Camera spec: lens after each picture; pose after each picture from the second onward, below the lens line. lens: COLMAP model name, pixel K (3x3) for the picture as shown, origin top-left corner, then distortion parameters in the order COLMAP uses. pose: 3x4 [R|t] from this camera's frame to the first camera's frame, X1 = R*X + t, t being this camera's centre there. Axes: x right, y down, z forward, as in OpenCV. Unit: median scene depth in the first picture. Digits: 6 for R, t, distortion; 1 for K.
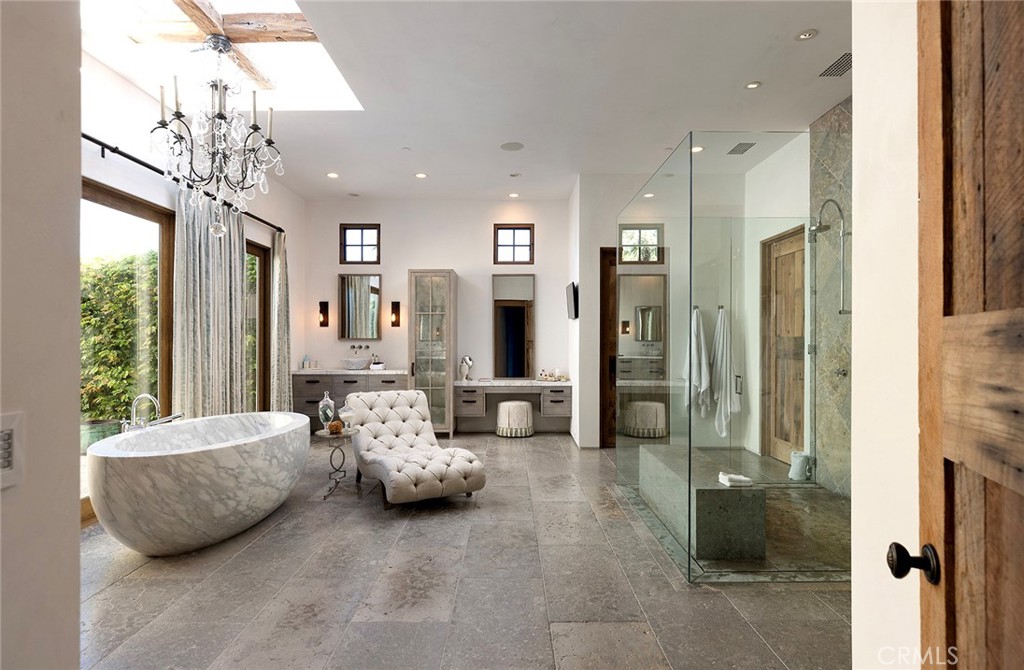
lens RADIAL K [[540.4, 0, 512.0], [0, 540.4, 335.0], [0, 0, 1]] dist [0.001412, 0.000172]
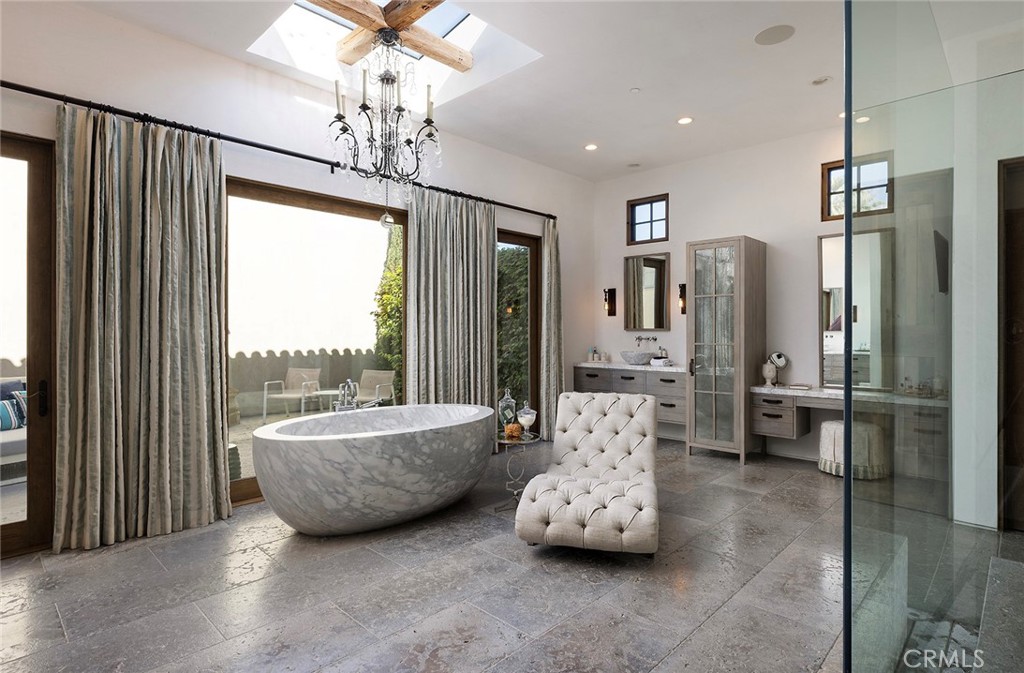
lens RADIAL K [[533.6, 0, 511.1], [0, 533.6, 322.4], [0, 0, 1]] dist [-0.002617, 0.000494]
pose [[0.711297, -0.011157, -0.702803, 0.276769], [0.006509, 0.999936, -0.009286, 0.004884], [0.702862, 0.002030, 0.711324, 0.393521]]
